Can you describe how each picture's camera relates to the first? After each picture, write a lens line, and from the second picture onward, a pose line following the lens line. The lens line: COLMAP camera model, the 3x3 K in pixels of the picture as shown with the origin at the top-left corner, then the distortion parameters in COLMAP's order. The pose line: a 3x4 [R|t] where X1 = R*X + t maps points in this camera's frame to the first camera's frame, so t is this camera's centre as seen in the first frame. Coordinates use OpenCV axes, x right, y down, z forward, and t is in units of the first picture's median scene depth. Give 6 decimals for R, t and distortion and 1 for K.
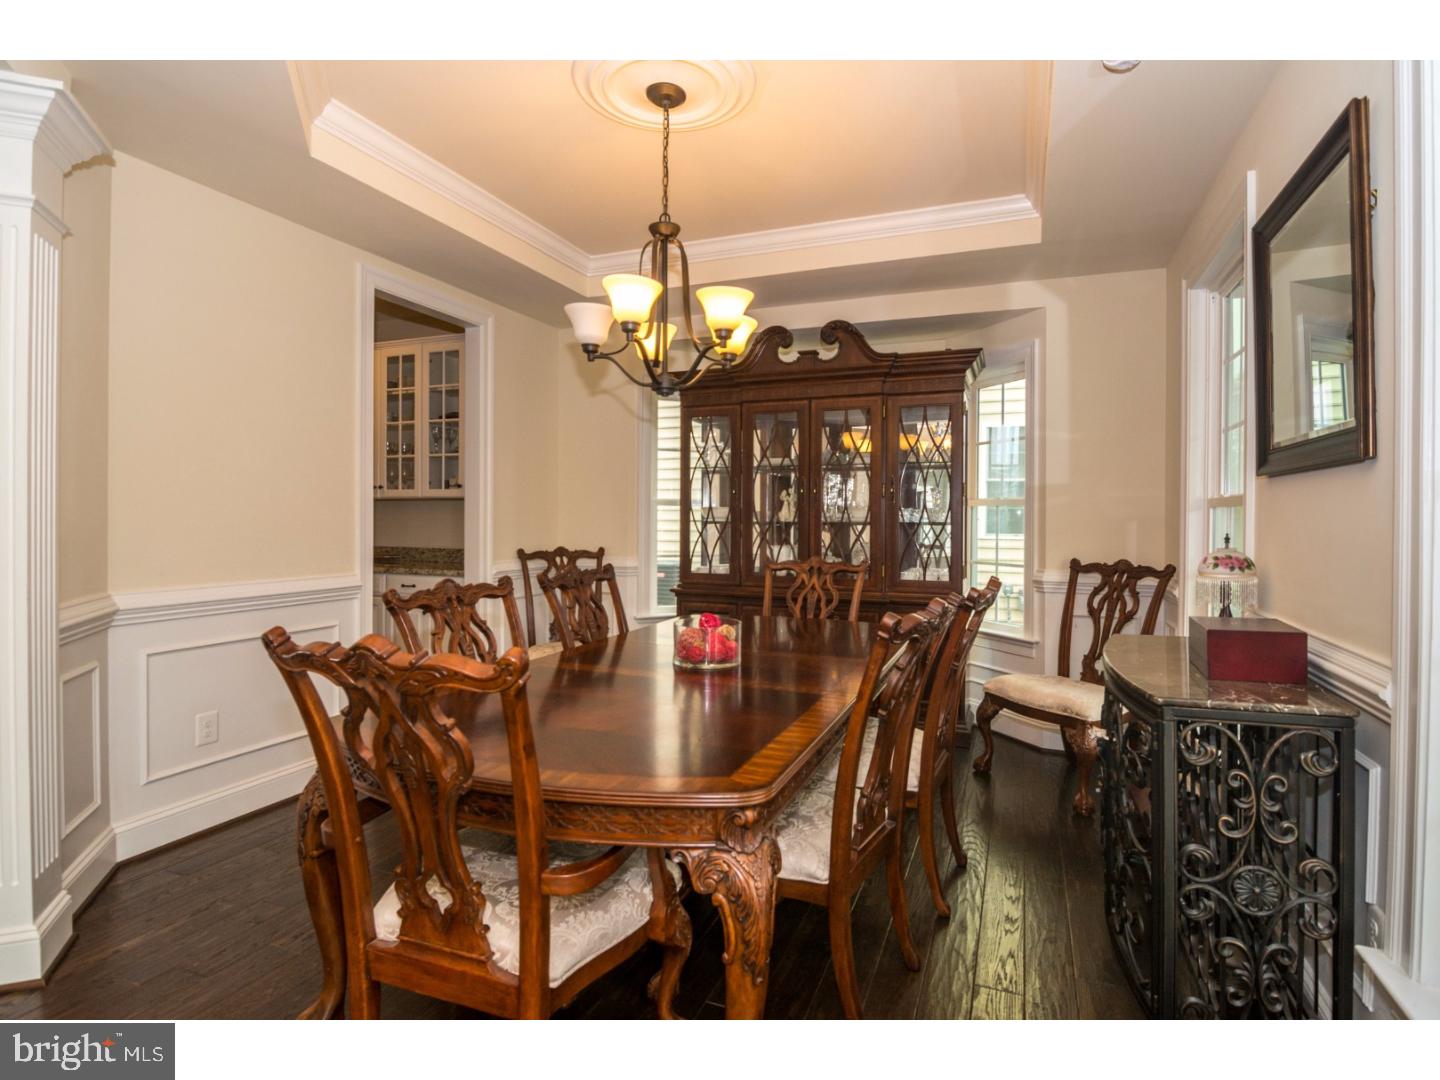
lens RADIAL K [[754.9, 0, 717.7], [0, 754.9, 523.3], [0, 0, 1]] dist [-0.001699, -0.000535]
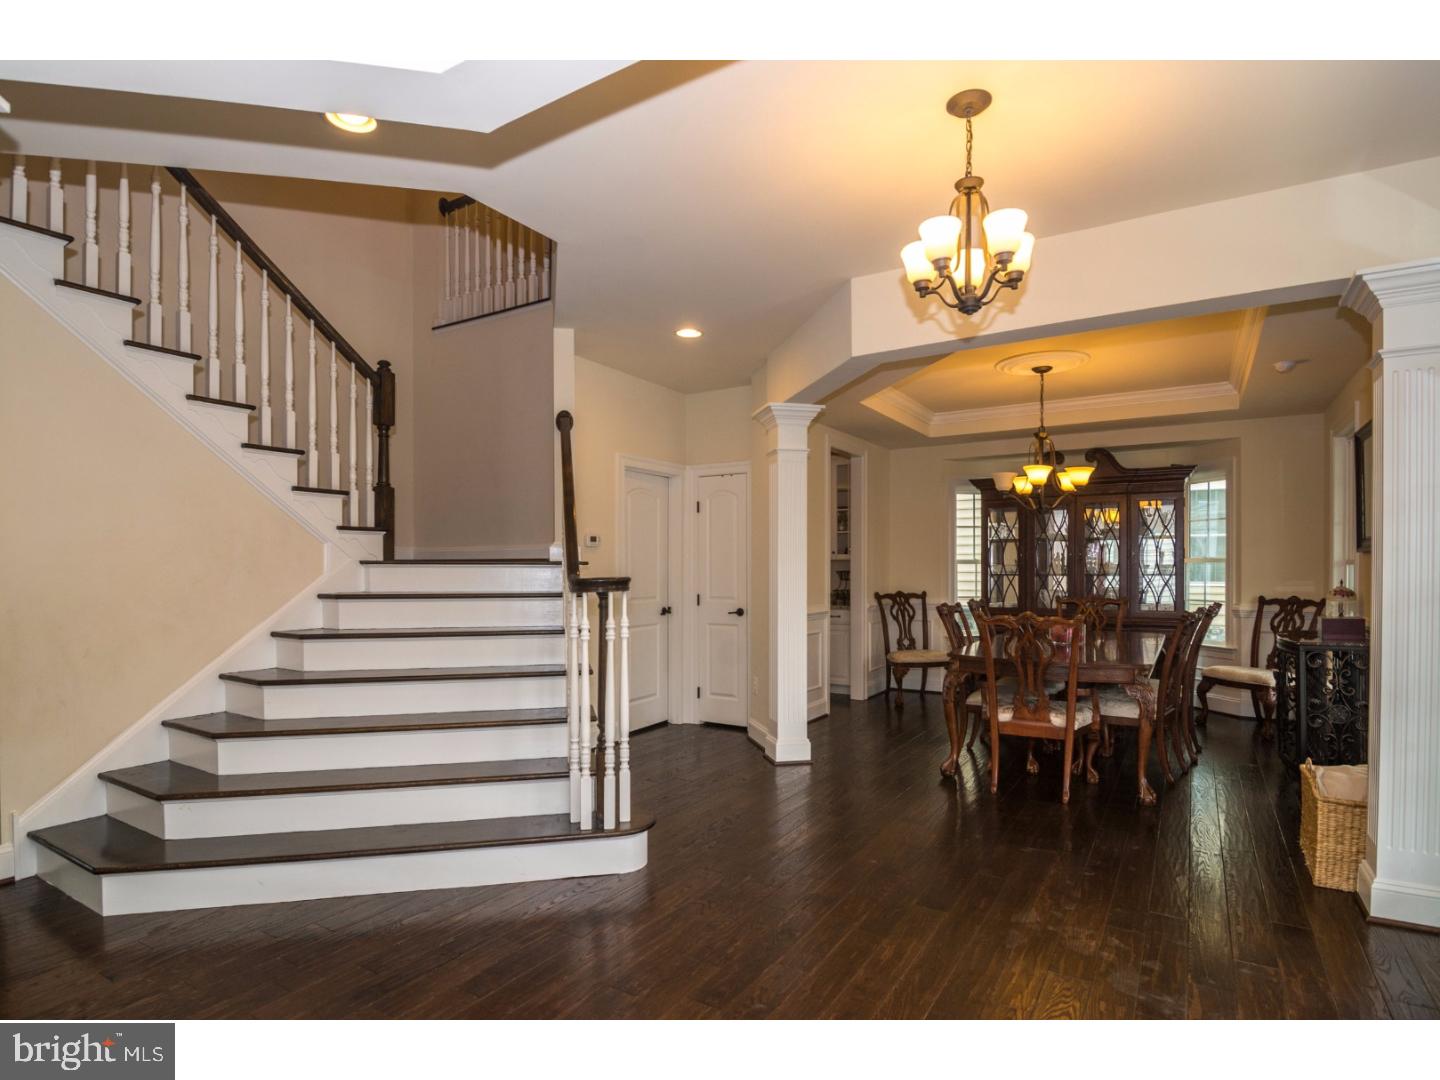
lens RADIAL K [[763.6, 0, 723.3], [0, 763.6, 574.3], [0, 0, 1]] dist [-0.001825, -0.000721]
pose [[0.985061, -0.006387, -0.172089, -0.375850], [0.006341, 0.999980, -0.000818, -0.005529], [0.172091, -0.000286, 0.985081, -0.796375]]
